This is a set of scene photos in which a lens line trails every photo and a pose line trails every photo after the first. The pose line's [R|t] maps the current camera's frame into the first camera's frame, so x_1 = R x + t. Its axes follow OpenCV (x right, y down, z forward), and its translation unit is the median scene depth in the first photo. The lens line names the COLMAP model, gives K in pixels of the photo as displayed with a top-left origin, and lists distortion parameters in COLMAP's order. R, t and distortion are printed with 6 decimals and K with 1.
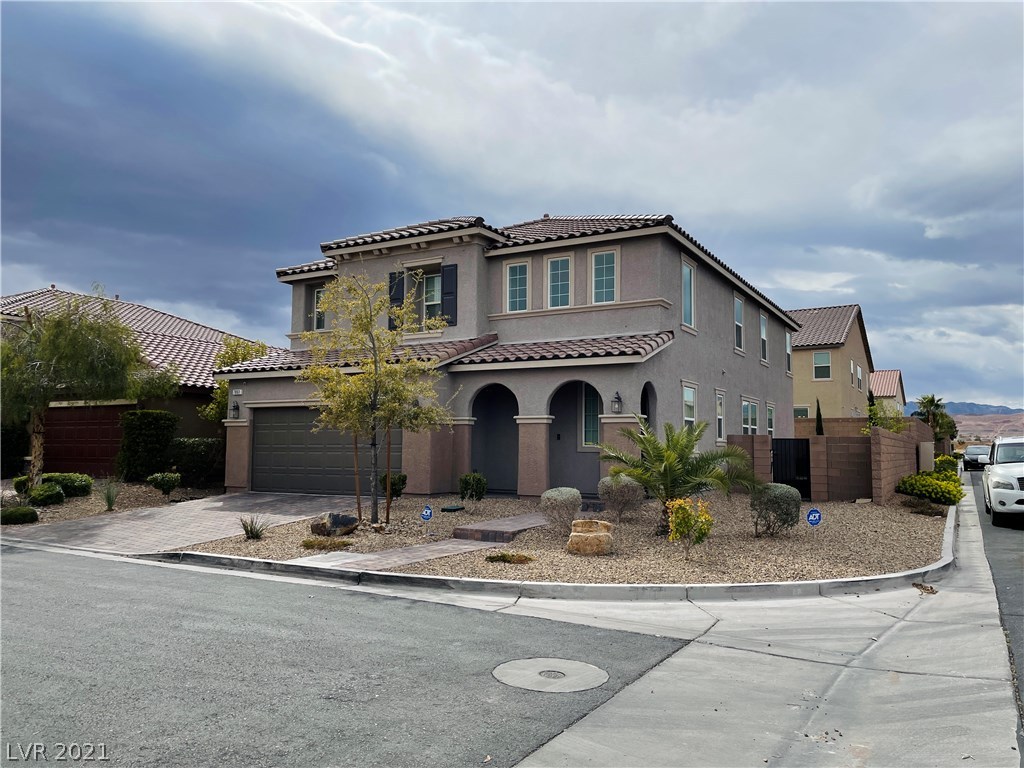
lens RADIAL K [[764.9, 0, 512.0], [0, 764.9, 384.0], [0, 0, 1]] dist [0.034553, -0.001858]
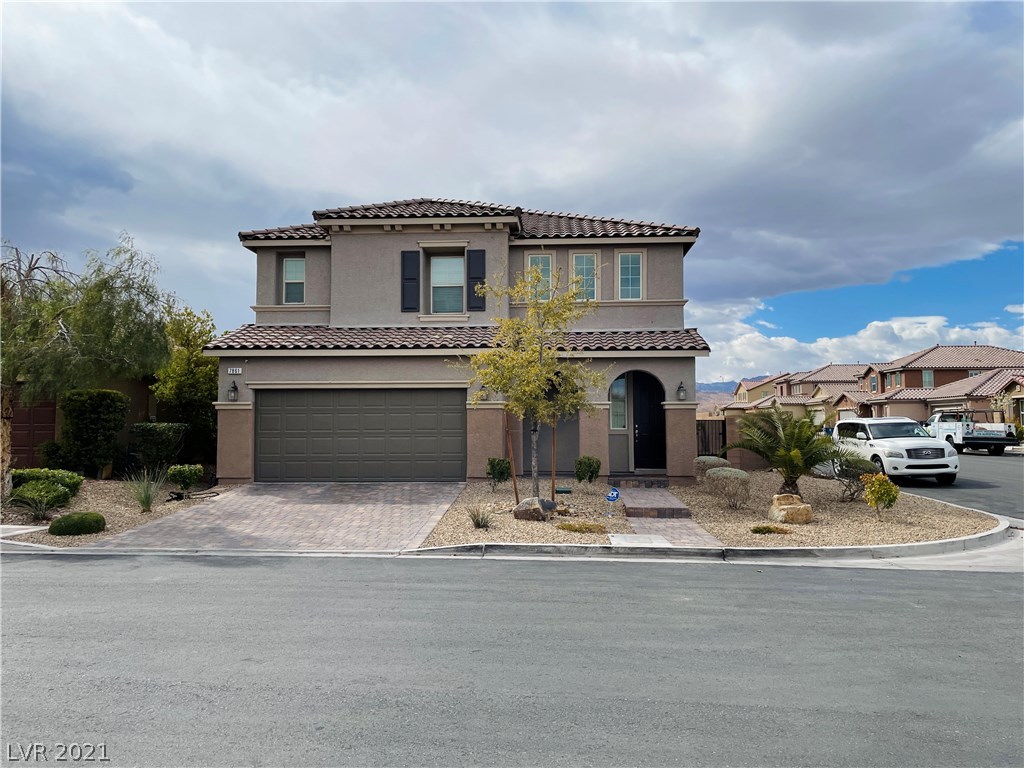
lens RADIAL K [[771.9, 0, 512.0], [0, 771.9, 384.0], [0, 0, 1]] dist [0.049566, -0.000442]
pose [[0.899617, 0.015222, 0.436415, -0.493705], [-0.029678, 0.999213, 0.026326, -0.007965], [-0.435670, -0.036635, 0.899360, 0.062400]]
